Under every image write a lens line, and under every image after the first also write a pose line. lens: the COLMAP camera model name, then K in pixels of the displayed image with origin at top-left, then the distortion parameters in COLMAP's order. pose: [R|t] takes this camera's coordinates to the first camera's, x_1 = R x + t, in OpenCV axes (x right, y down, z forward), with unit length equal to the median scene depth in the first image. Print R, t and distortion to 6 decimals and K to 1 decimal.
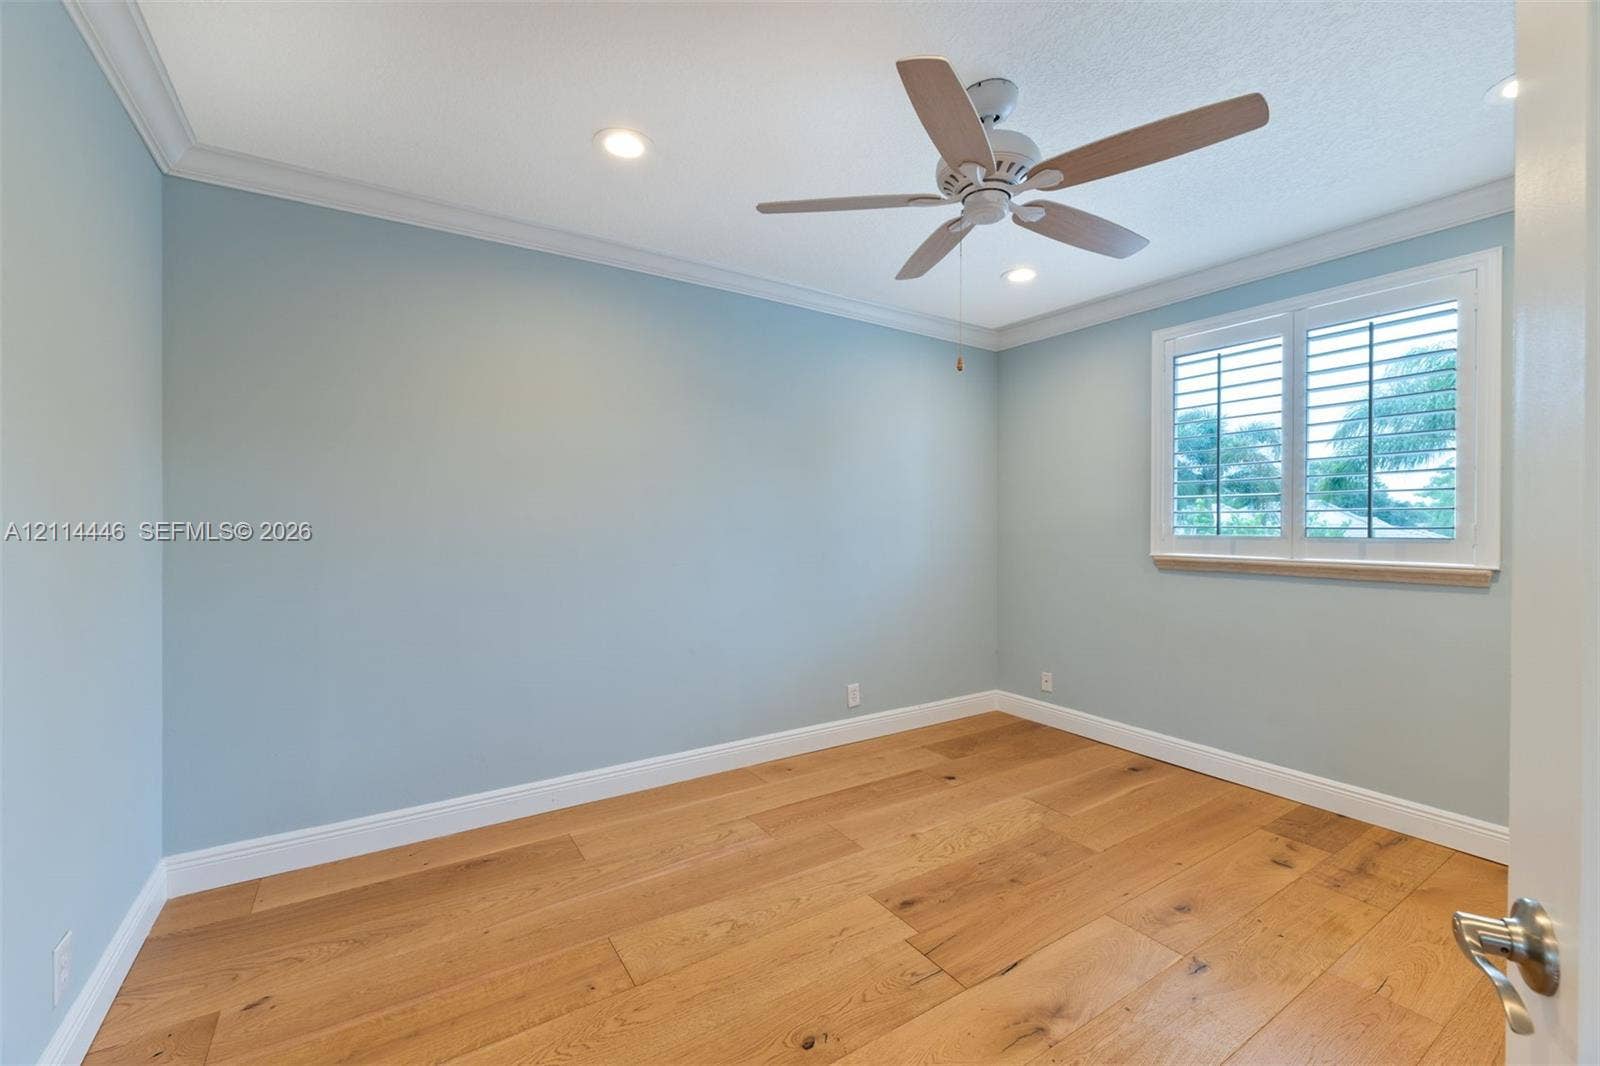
lens RADIAL K [[659.7, 0, 787.9], [0, 659.7, 530.5], [0, 0, 1]] dist [0.002554, 0.000147]
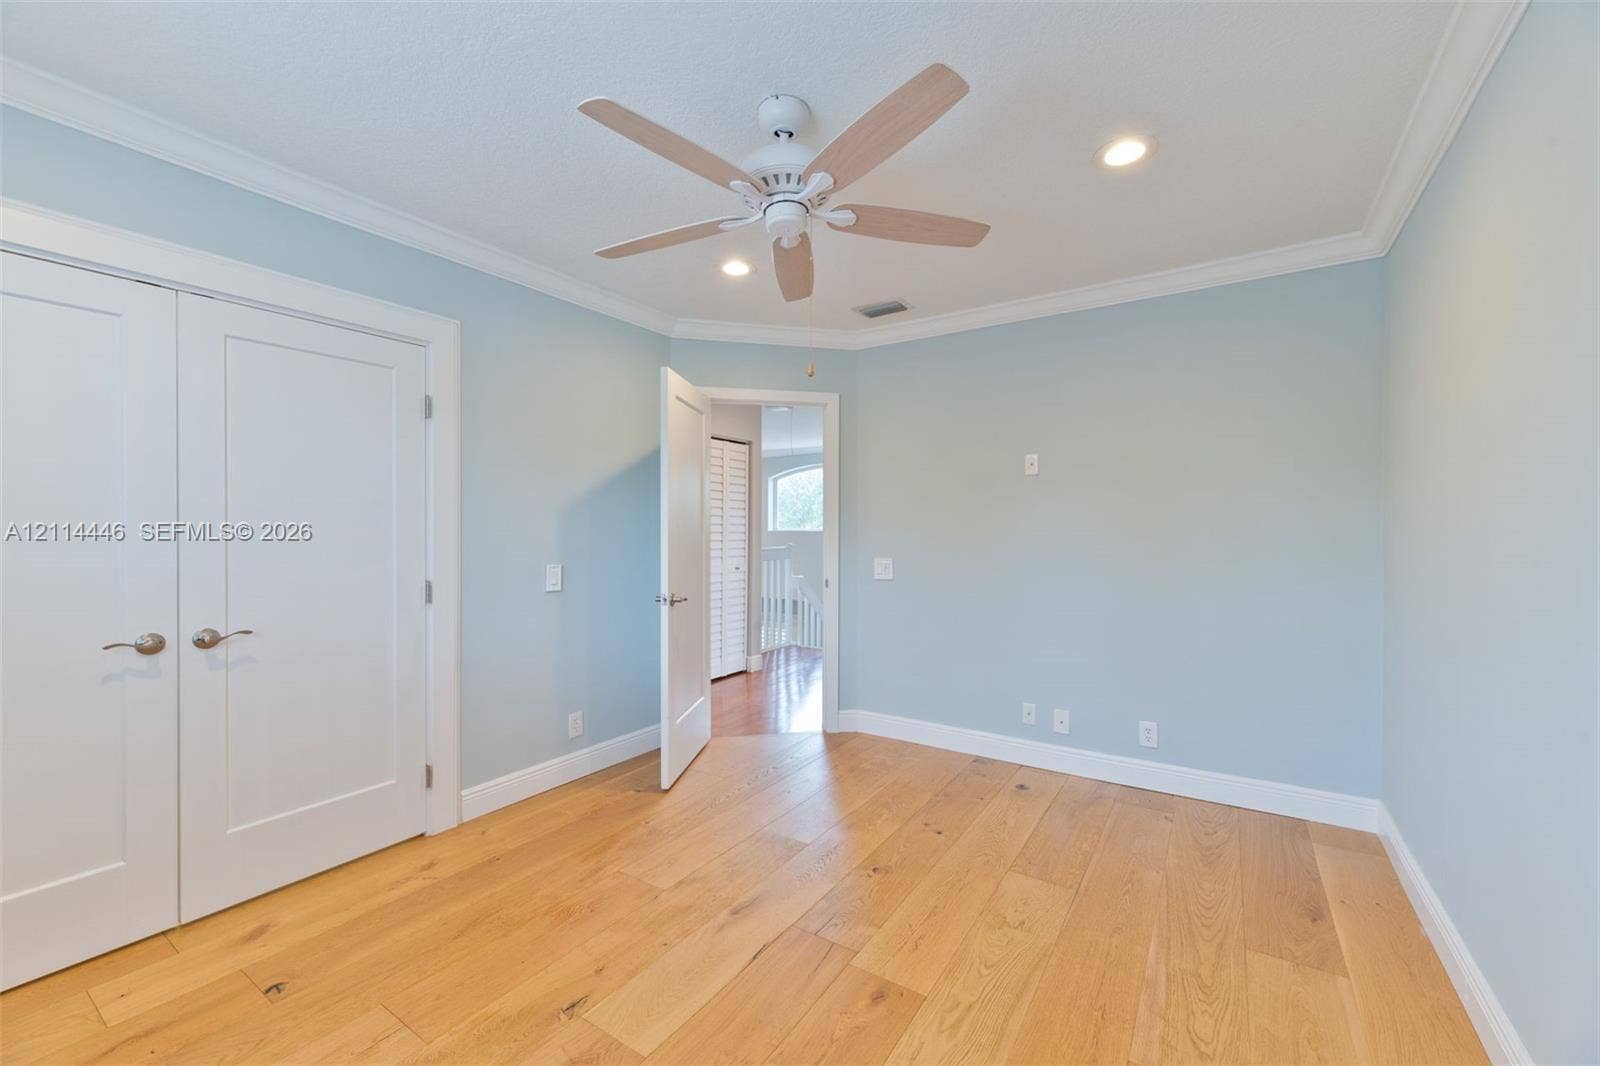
lens RADIAL K [[643.3, 0, 774.9], [0, 643.3, 529.8], [0, 0, 1]] dist [0.003498, 0.000312]
pose [[-0.923723, -0.008731, -0.382963, 0.503933], [-0.013415, 0.999864, 0.009561, -0.022722], [0.382827, 0.013969, -0.923714, 1.378665]]
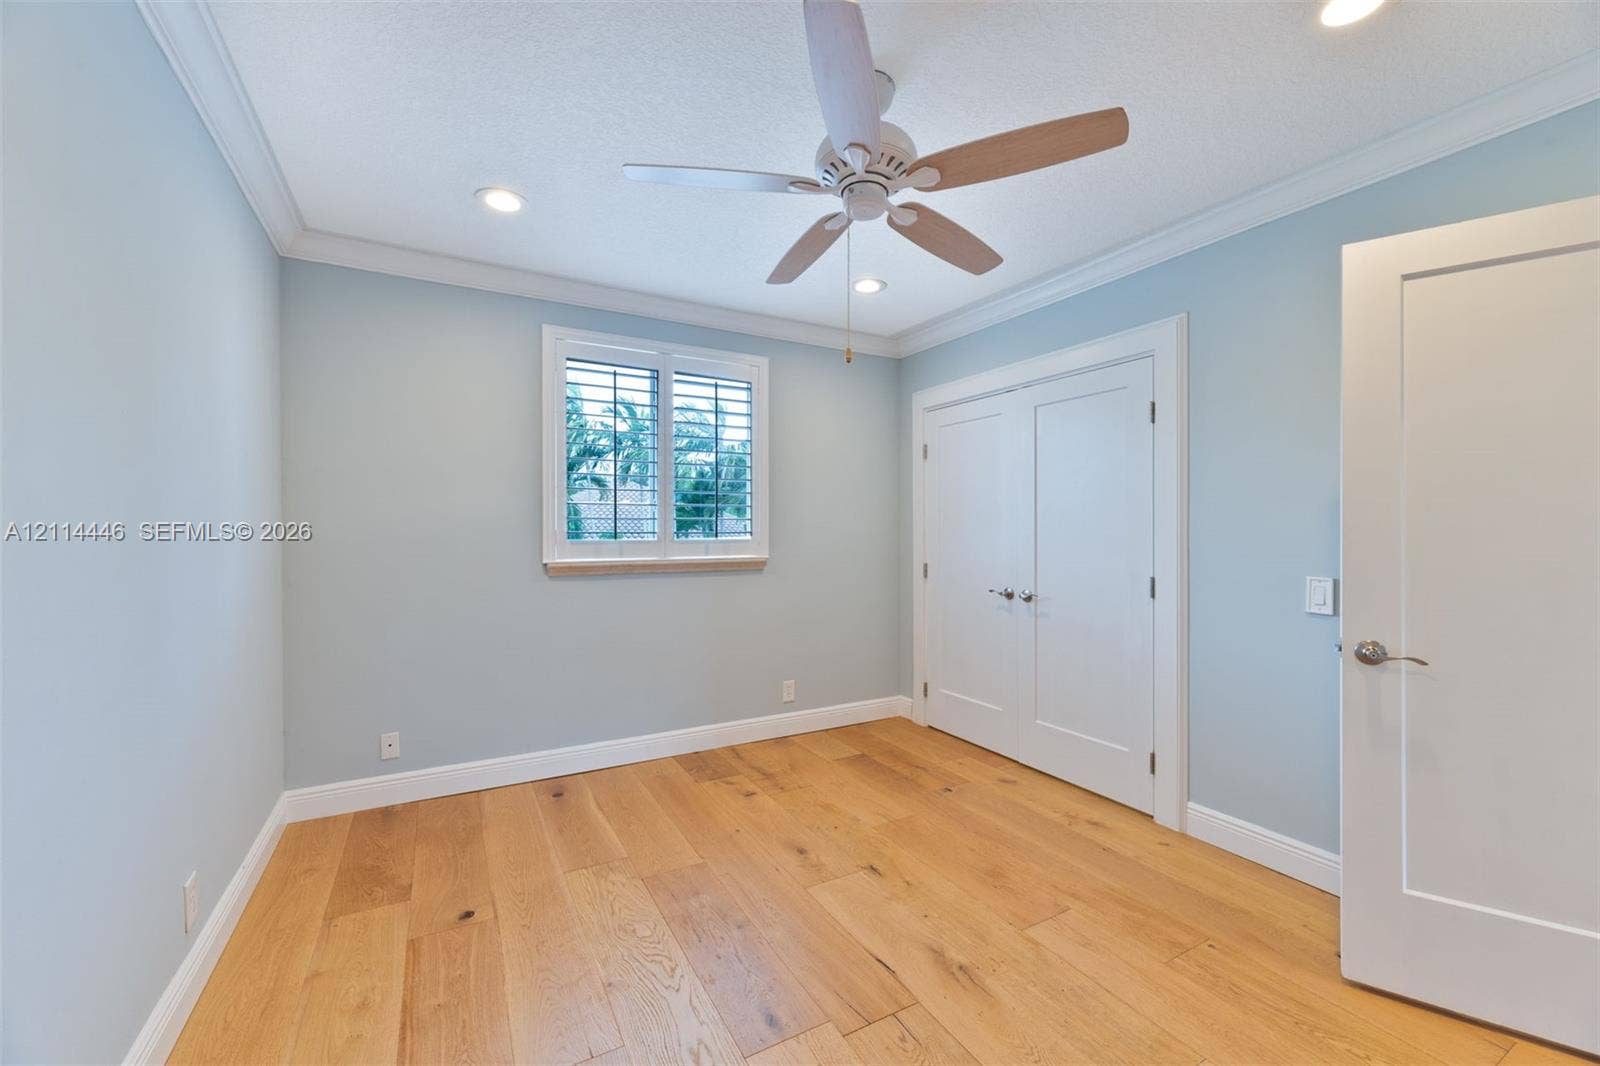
lens RADIAL K [[652.9, 0, 829.2], [0, 652.9, 537.9], [0, 0, 1]] dist [0.001364, 0.000182]
pose [[0.032529, -0.015119, 0.999356, -0.469487], [0.009042, 0.999849, 0.014832, -0.011155], [-0.999430, 0.008553, 0.032661, 0.736142]]
